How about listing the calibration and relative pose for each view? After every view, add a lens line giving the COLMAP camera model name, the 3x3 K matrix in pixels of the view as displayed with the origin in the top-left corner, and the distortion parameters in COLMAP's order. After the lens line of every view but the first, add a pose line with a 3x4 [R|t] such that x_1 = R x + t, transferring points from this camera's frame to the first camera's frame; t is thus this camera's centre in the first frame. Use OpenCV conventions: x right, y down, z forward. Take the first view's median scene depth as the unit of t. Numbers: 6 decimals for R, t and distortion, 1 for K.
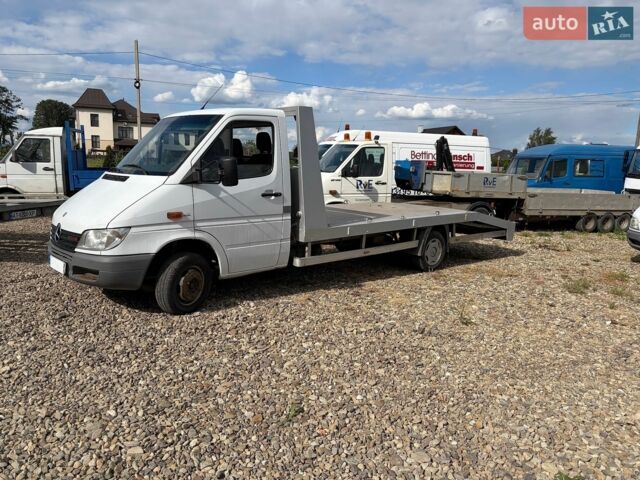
lens RADIAL K [[475.7, 0, 320.0], [0, 475.7, 240.0], [0, 0, 1]] dist [0.018708, -0.005970]
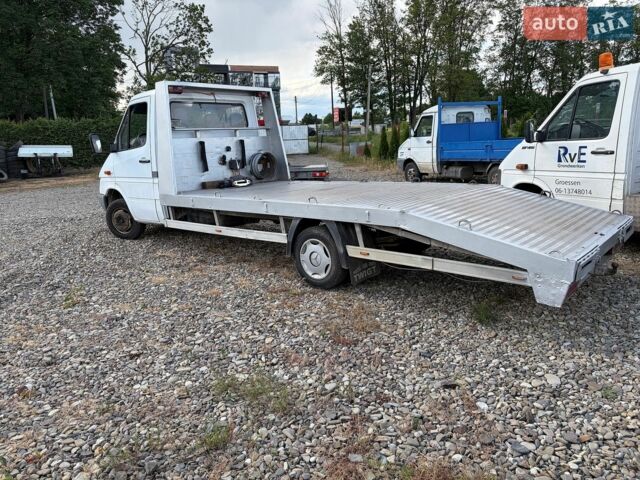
lens RADIAL K [[466.5, 0, 343.3], [0, 466.5, 265.2], [0, 0, 1]] dist [0.007766, 0.003382]
pose [[0.183609, 0.225490, -0.956787, 1.003575], [-0.119644, 0.971225, 0.205932, -0.120726], [0.975691, 0.076663, 0.205304, 1.064609]]
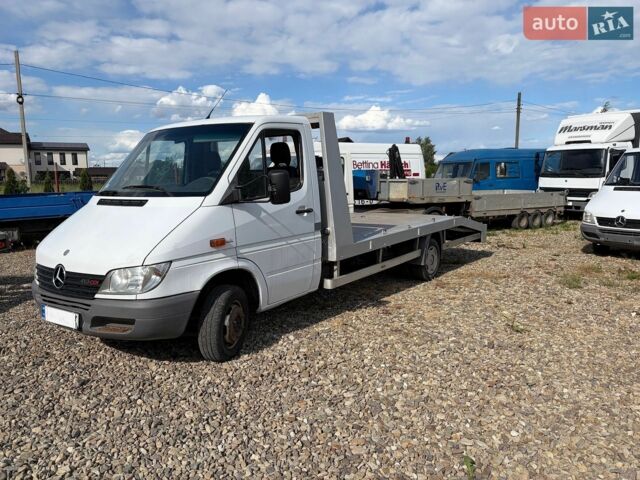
lens RADIAL K [[473.3, 0, 318.2], [0, 473.3, 242.0], [0, 0, 1]] dist [0.028278, -0.000870]
pose [[0.974826, -0.076382, 0.209474, -0.223911], [0.081187, 0.996595, -0.014420, -0.019462], [-0.207660, 0.031064, 0.977708, 0.109399]]
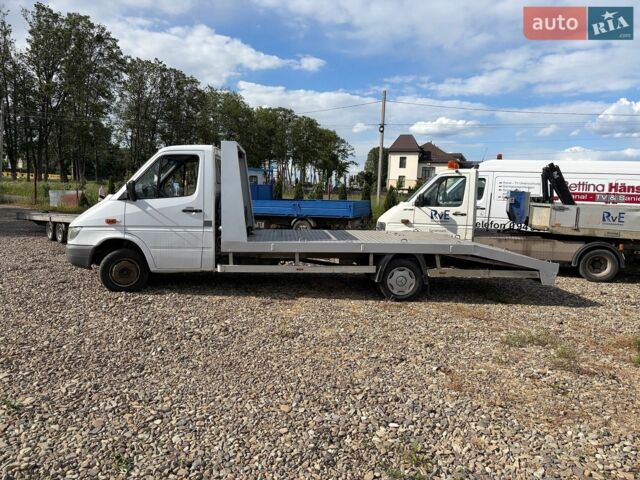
lens RADIAL K [[475.7, 0, 320.0], [0, 475.7, 240.0], [0, 0, 1]] dist [0.018708, -0.005970]
pose [[0.809088, 0.058112, -0.584807, 0.773919], [-0.104291, 0.993502, -0.045565, 0.003613], [0.578360, 0.097856, 0.809891, 0.146086]]
